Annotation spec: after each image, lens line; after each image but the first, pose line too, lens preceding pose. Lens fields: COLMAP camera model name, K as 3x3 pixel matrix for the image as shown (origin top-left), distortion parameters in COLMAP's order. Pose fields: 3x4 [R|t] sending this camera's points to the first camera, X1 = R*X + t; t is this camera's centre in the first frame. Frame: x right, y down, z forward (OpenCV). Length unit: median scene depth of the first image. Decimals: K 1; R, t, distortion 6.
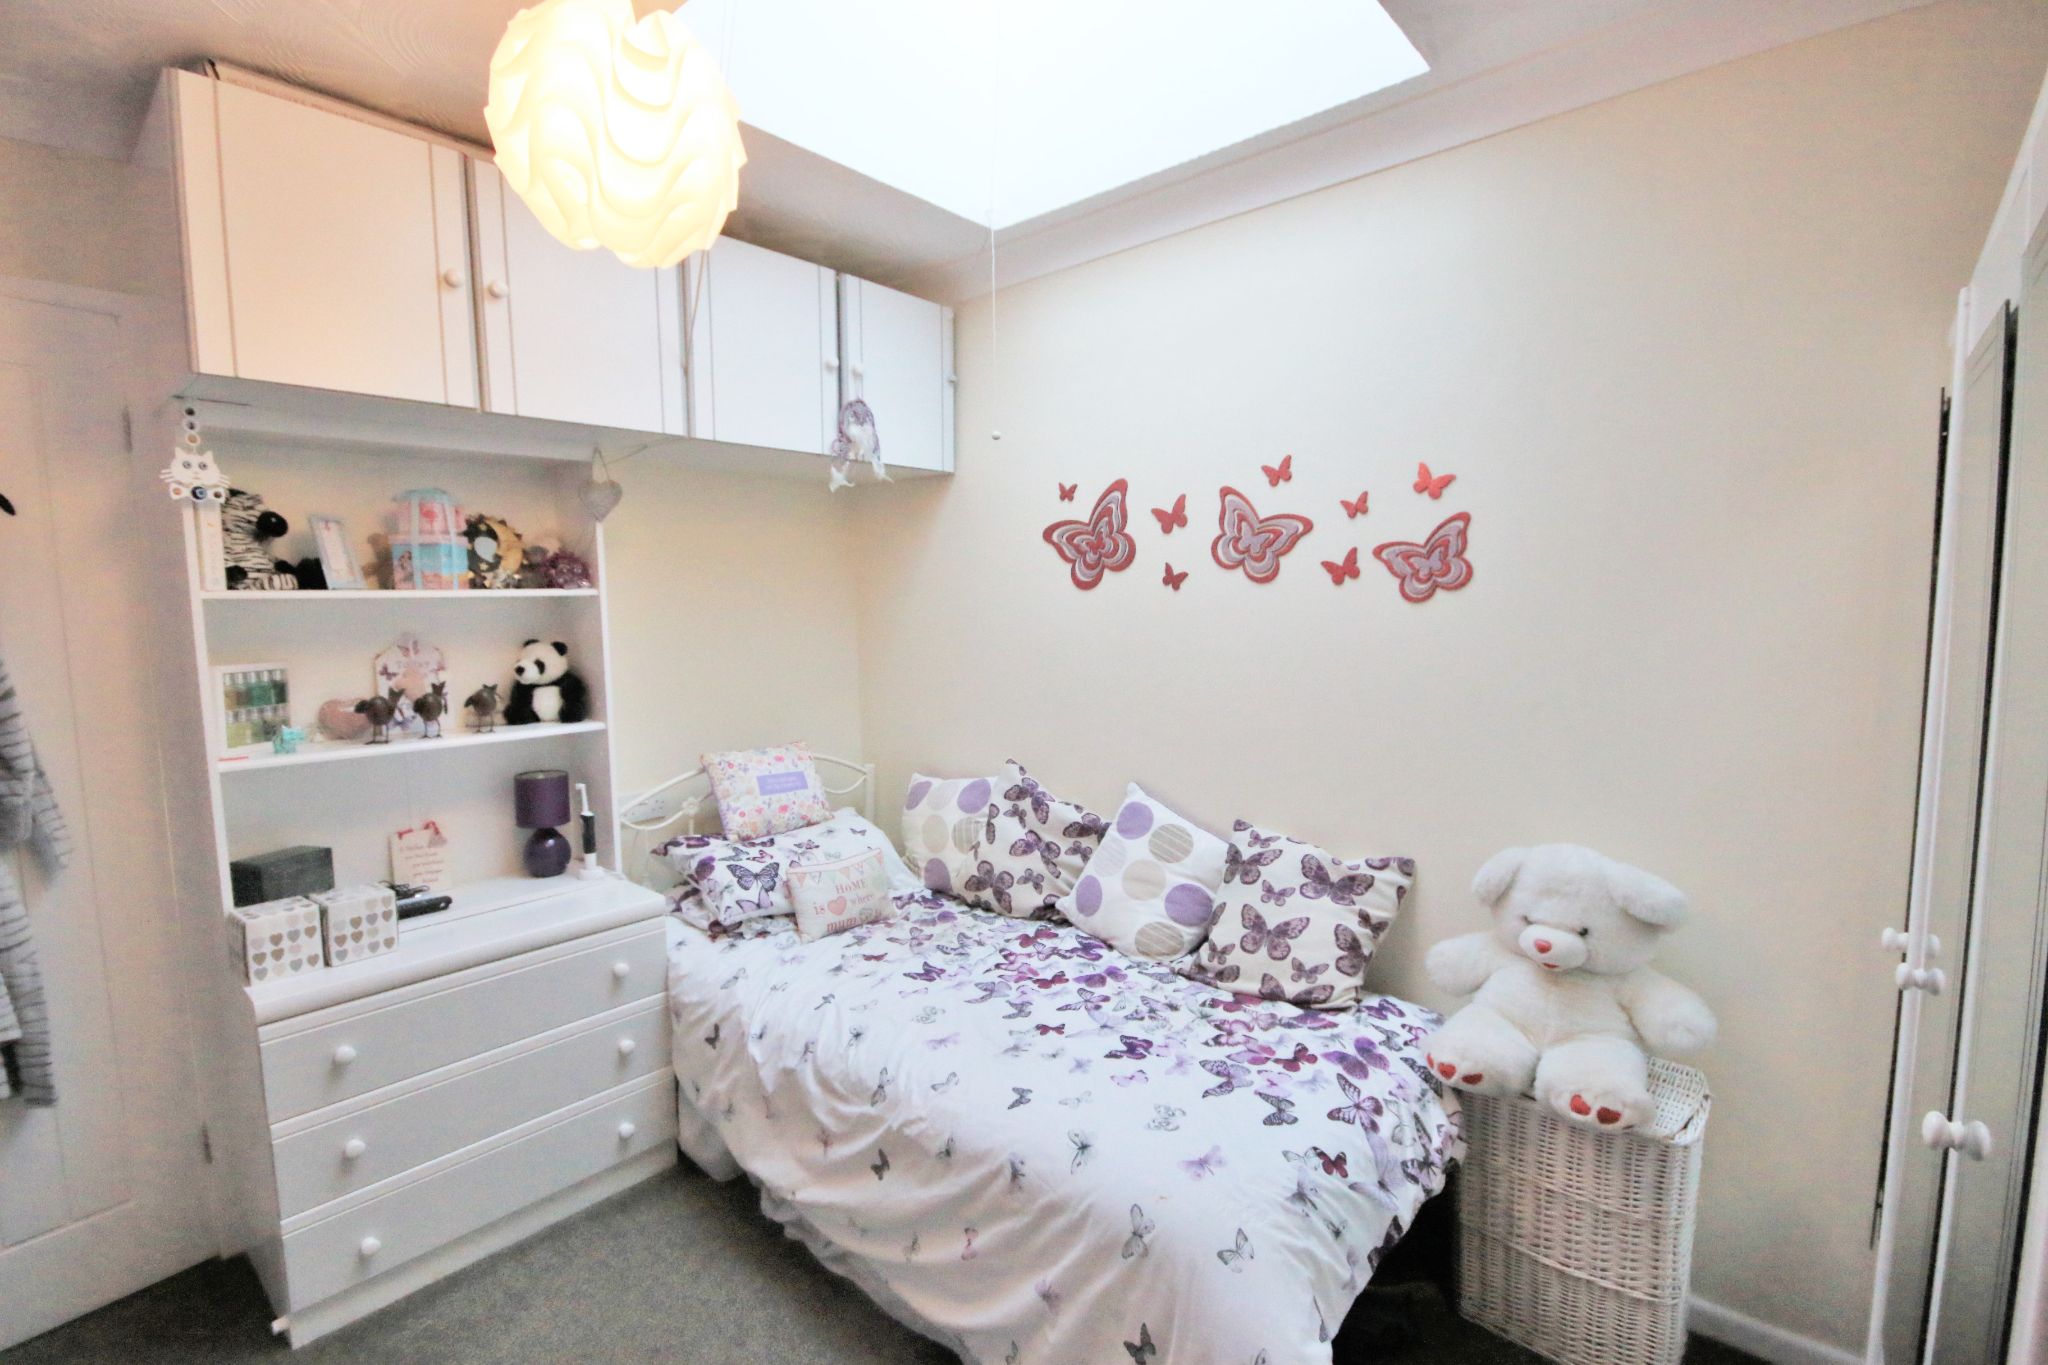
lens RADIAL K [[938.0, 0, 1021.5], [0, 938.0, 692.0], [0, 0, 1]] dist [-0.008718, 0.001035]
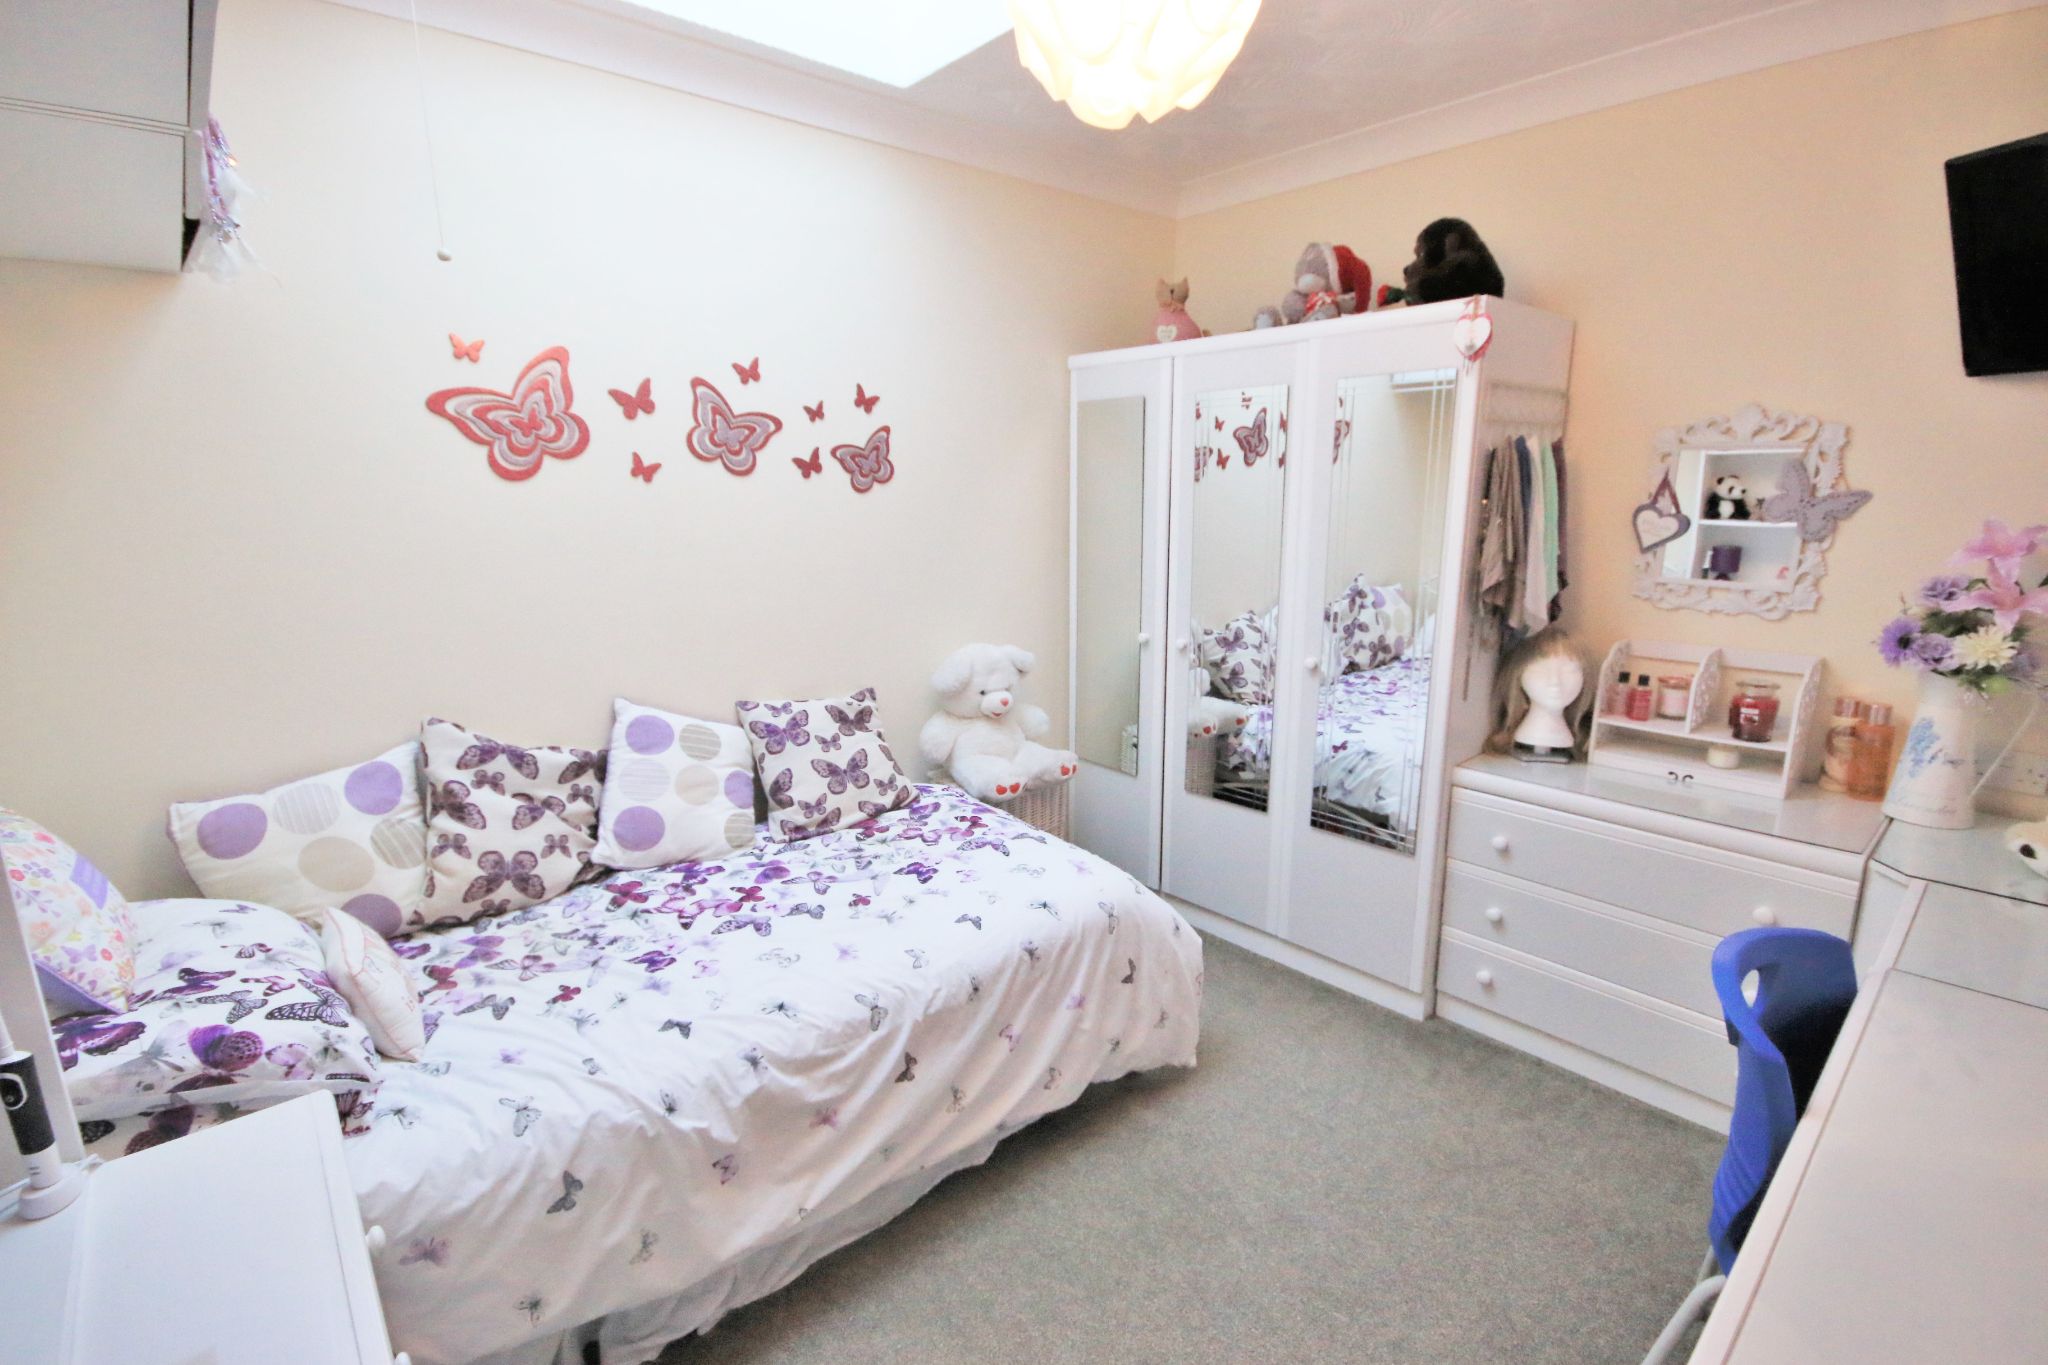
lens RADIAL K [[940.1, 0, 1018.4], [0, 940.1, 688.3], [0, 0, 1]] dist [-0.012184, 0.001000]
pose [[0.132340, -0.206302, 0.969498, -0.804629], [0.103505, 0.975630, 0.193478, -0.055101], [-0.985785, 0.074743, 0.150468, 0.554678]]
